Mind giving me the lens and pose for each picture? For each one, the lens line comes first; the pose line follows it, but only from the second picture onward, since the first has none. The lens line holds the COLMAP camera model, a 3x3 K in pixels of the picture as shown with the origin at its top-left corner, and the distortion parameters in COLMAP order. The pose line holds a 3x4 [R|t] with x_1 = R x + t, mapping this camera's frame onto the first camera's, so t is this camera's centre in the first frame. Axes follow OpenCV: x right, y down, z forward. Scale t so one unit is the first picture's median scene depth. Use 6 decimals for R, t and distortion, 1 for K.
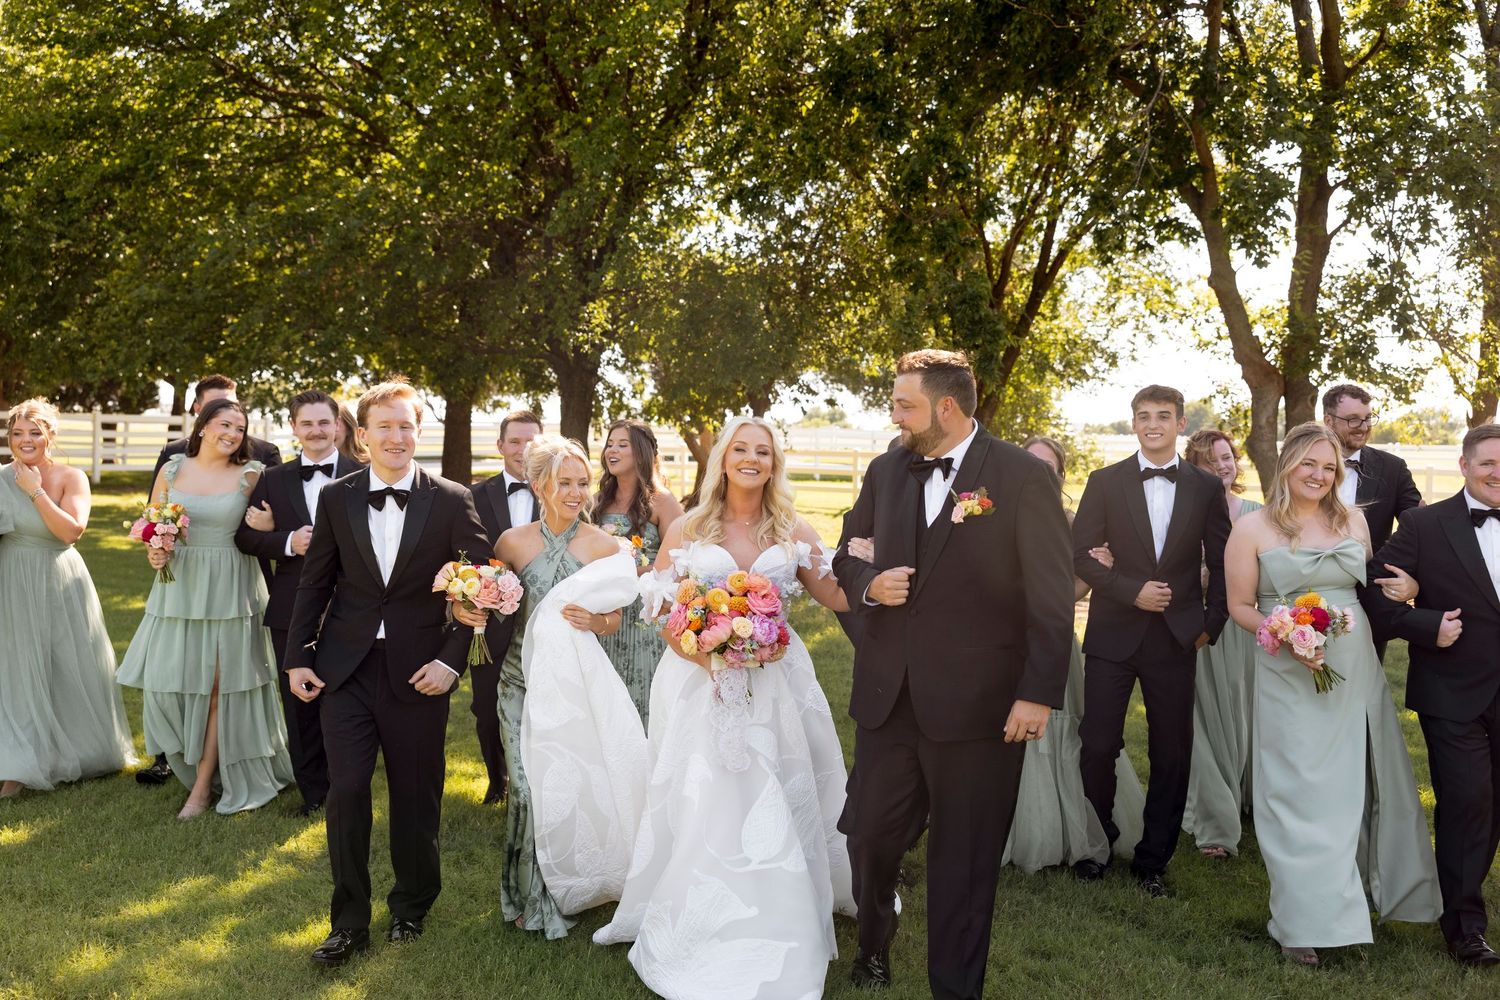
lens RADIAL K [[1469.0, 0, 748.1], [0, 1469.0, 496.8], [0, 0, 1]] dist [0.039164, 0.000000]
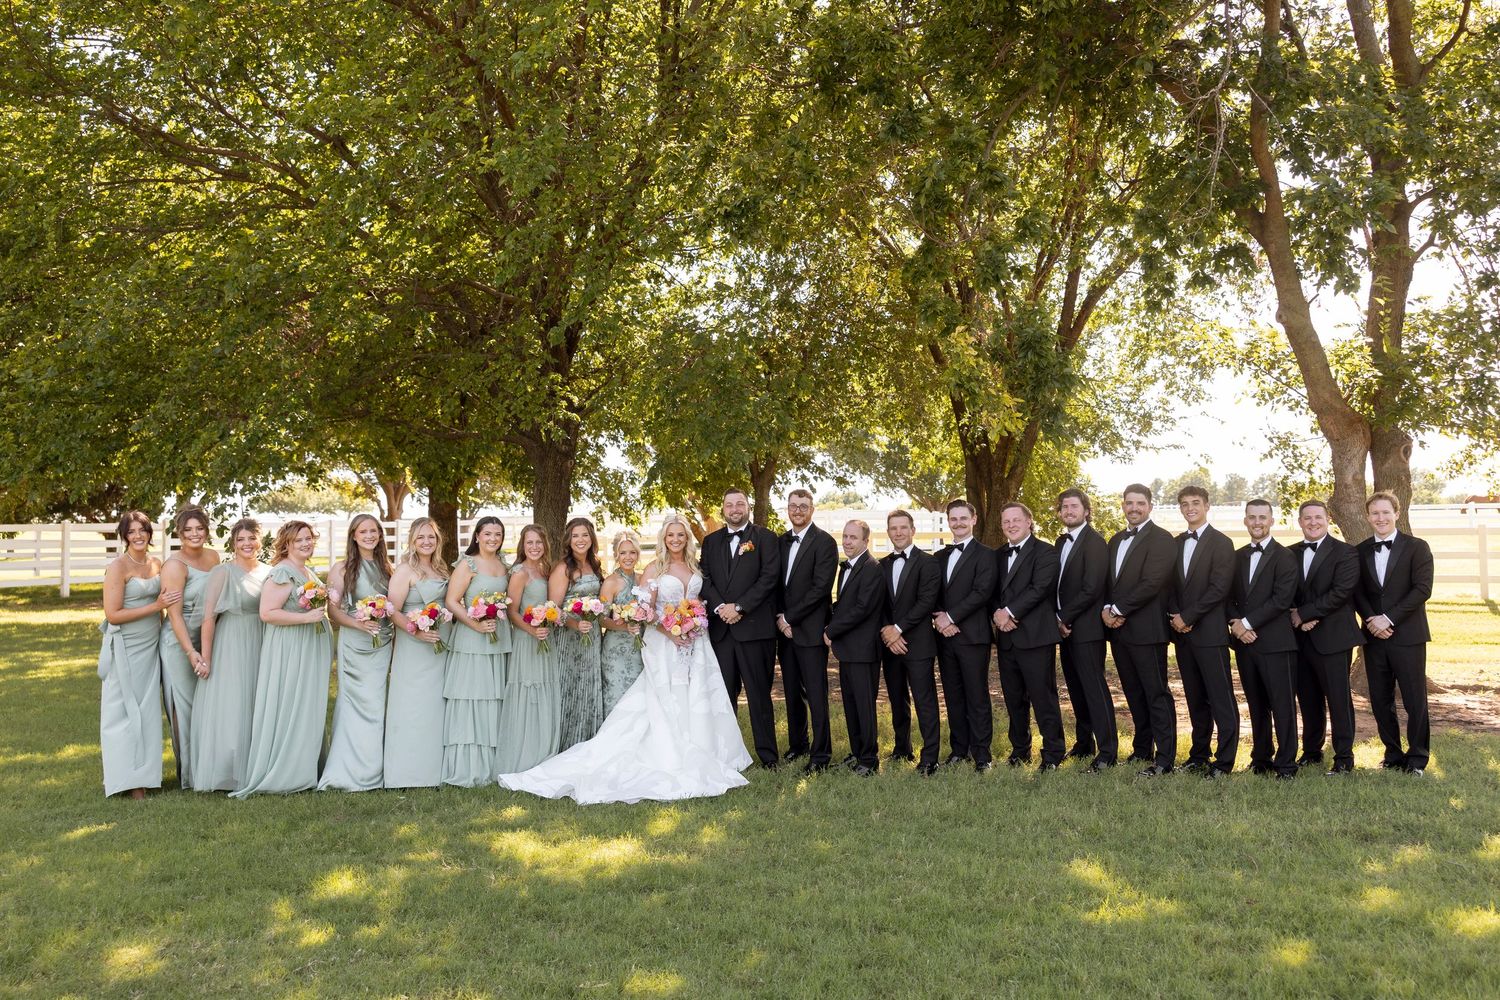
lens RADIAL K [[1389.0, 0, 767.6], [0, 1389.0, 465.6], [0, 0, 1]] dist [0.018751, 0.000000]
pose [[0.999305, -0.037282, 0.000050, 0.013073], [0.037162, 0.995978, -0.081529, -0.004718], [0.002990, 0.081475, 0.996671, 0.154032]]
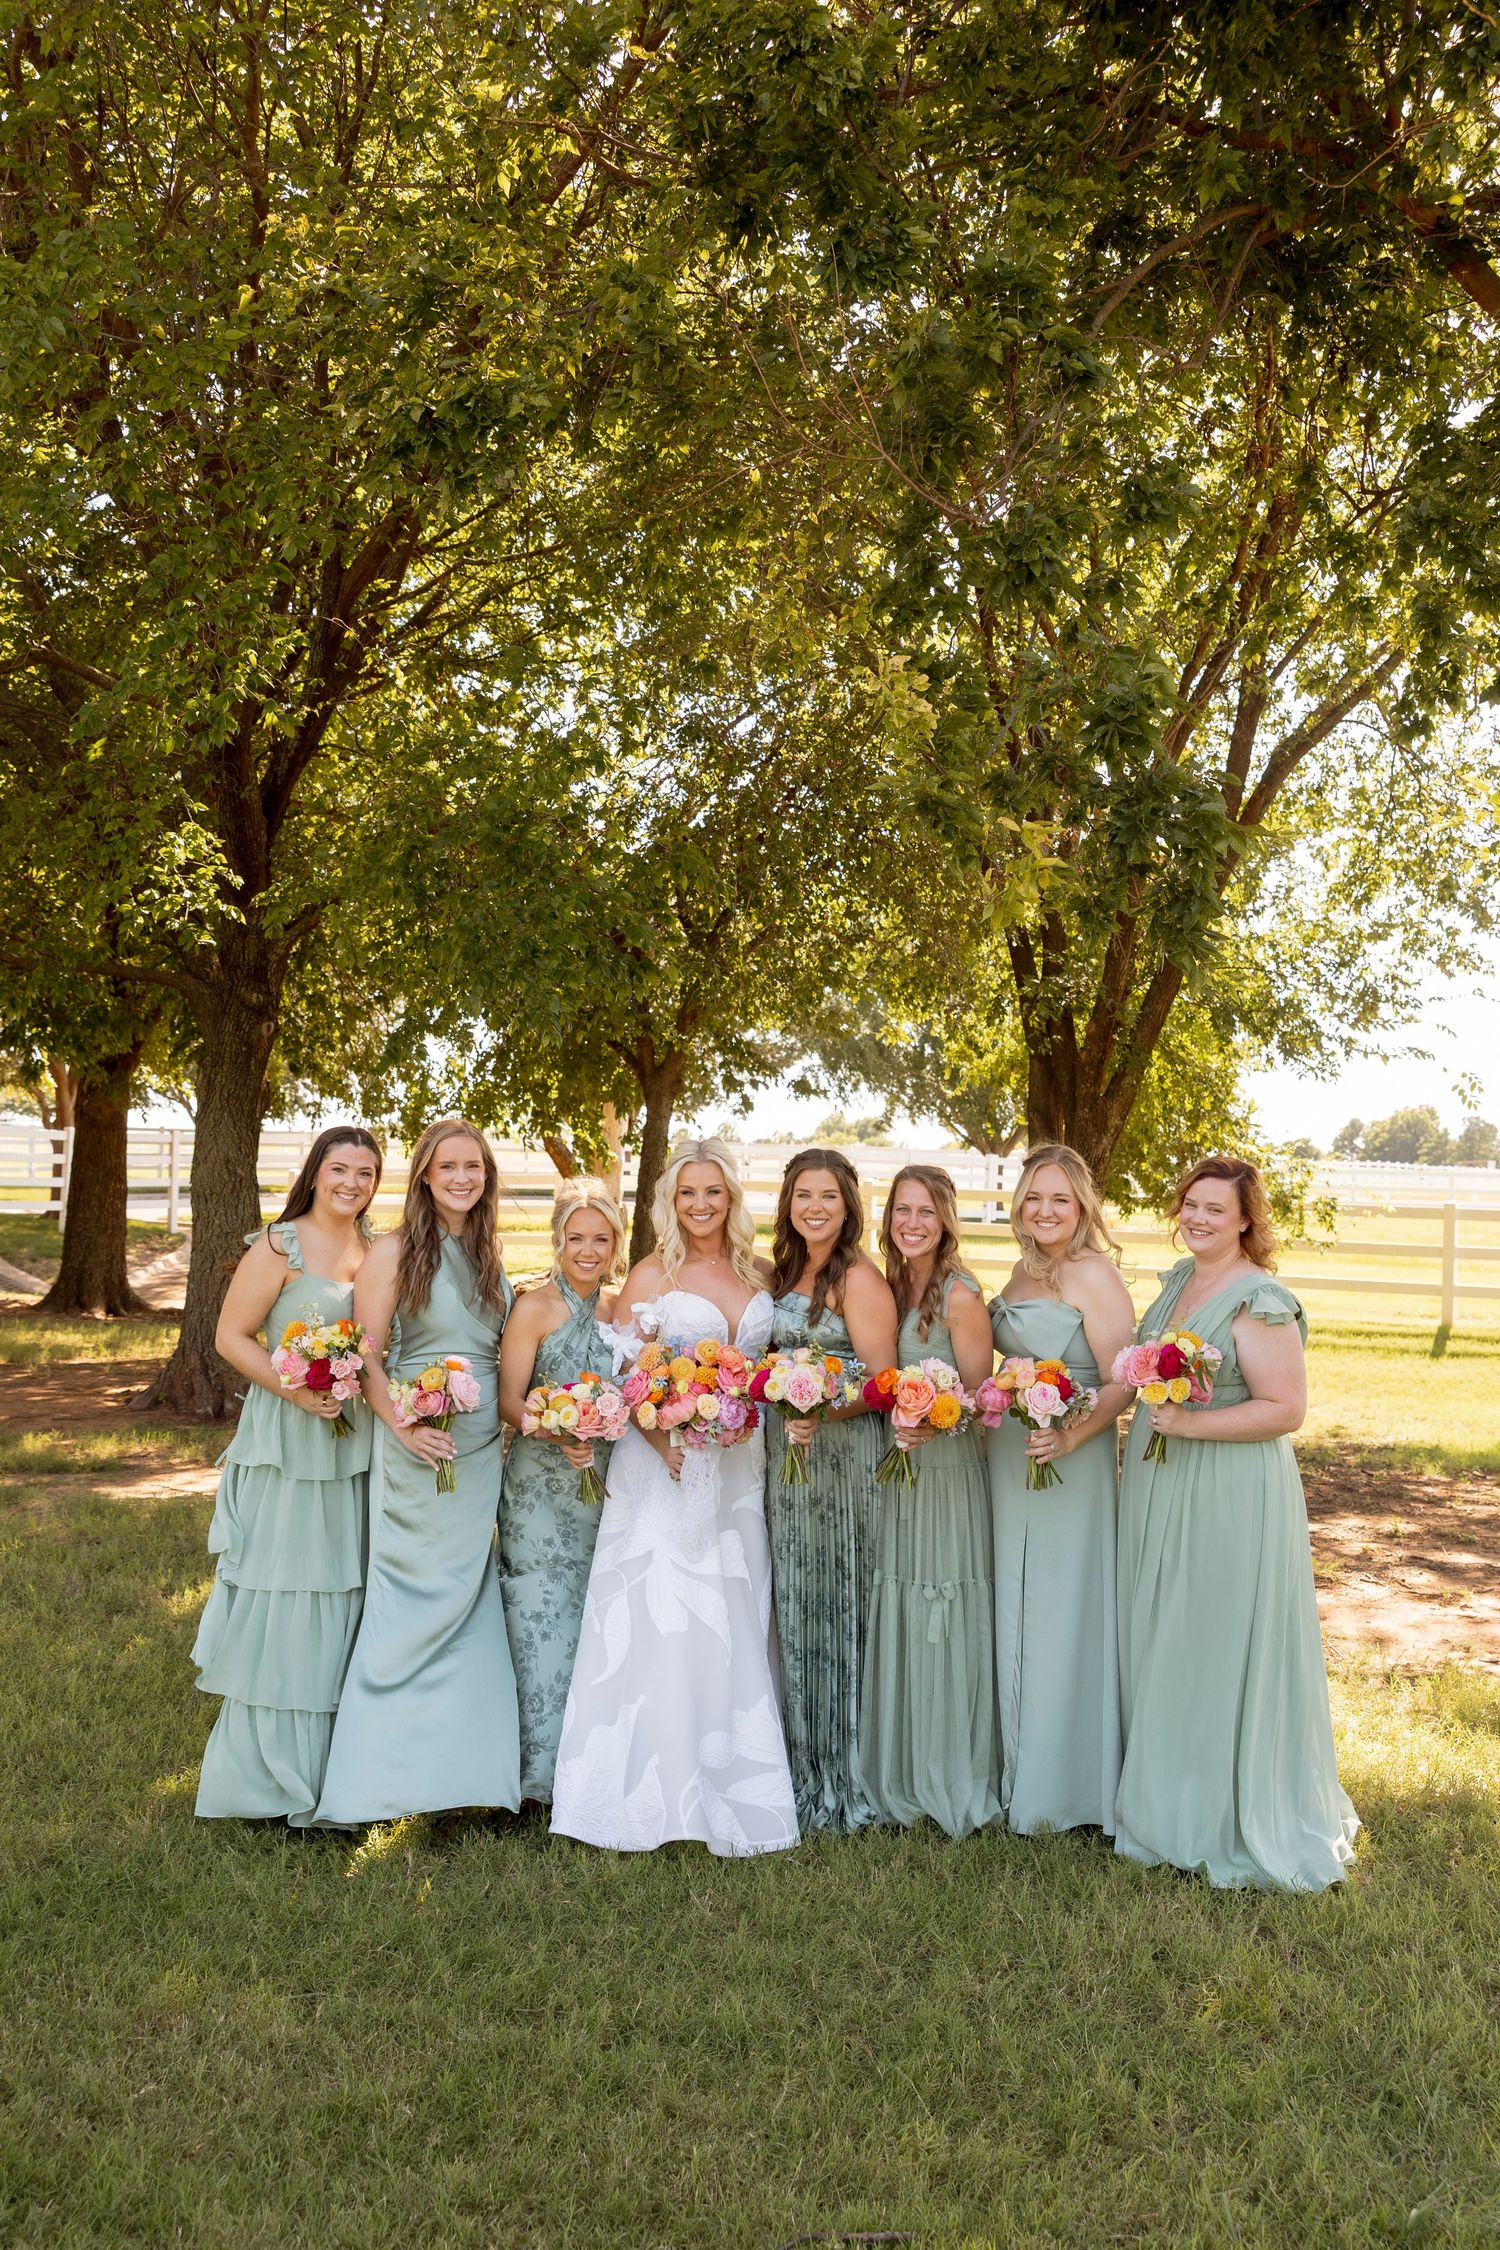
lens RADIAL K [[2129.6, 0, 774.1], [0, 2129.6, 1111.4], [0, 0, 1]] dist [0.072436, 0.000000]
pose [[0.999936, 0.007536, 0.008401, 0.046122], [-0.006984, 0.997938, -0.063804, -0.010872], [-0.008865, 0.063741, 0.997927, 0.308537]]
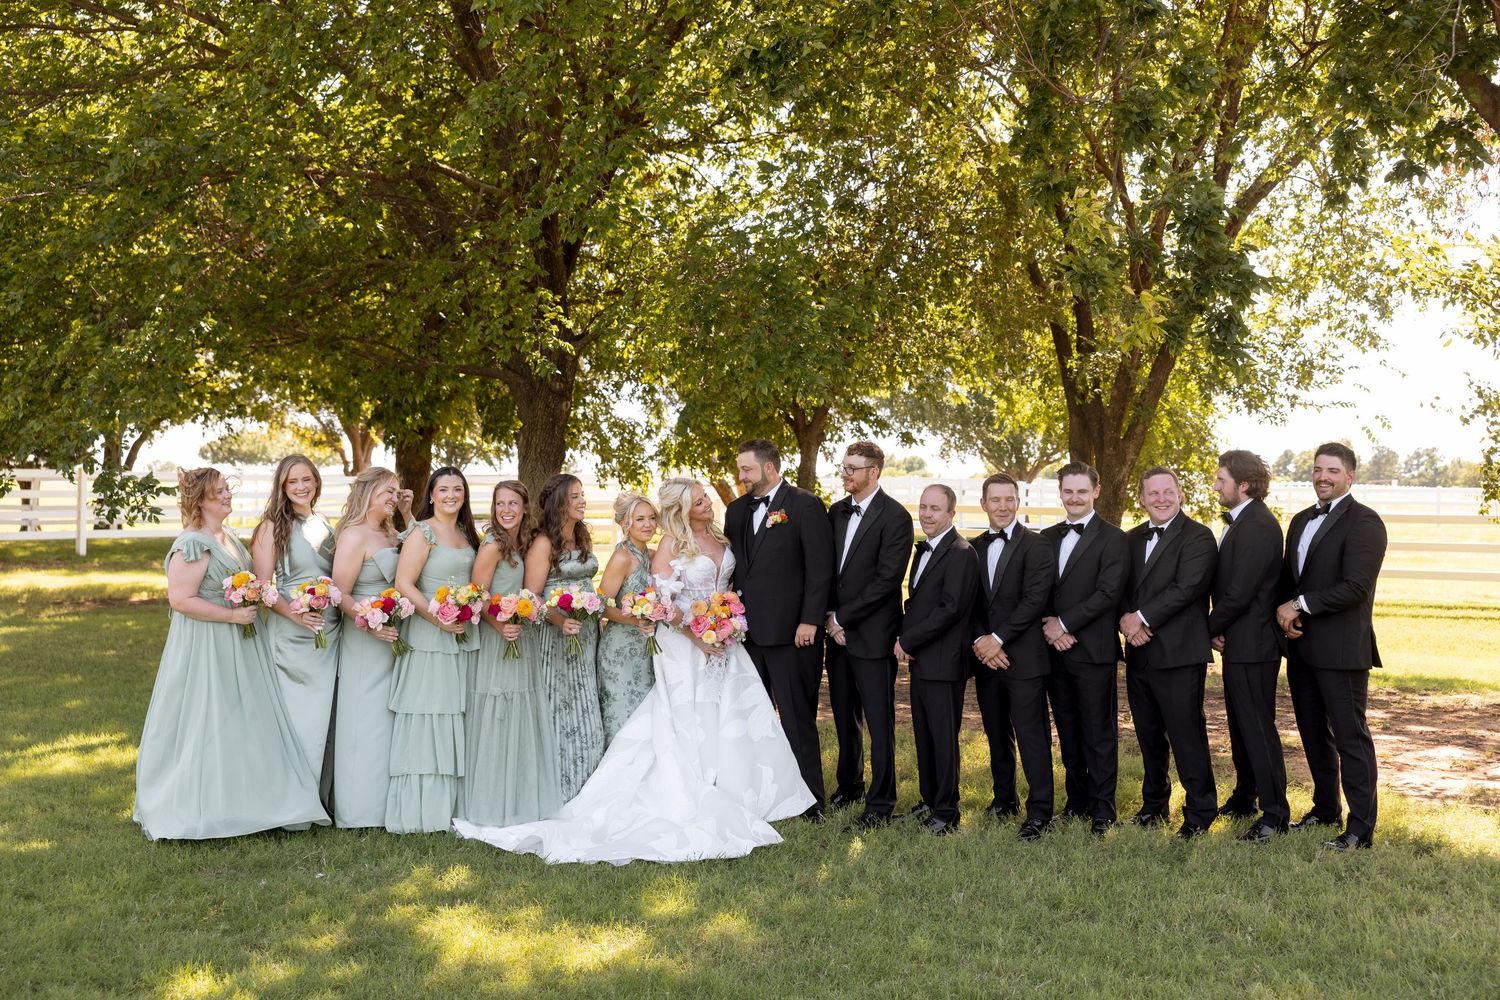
lens RADIAL K [[1658.2, 0, 754.2], [0, 1658.2, 505.5], [0, 0, 1]] dist [0.002358, 0.000000]
pose [[0.999221, -0.011165, -0.037850, 0.012387], [0.009941, 0.999427, -0.032356, -0.005731], [0.038190, 0.031954, 0.998759, 0.207535]]
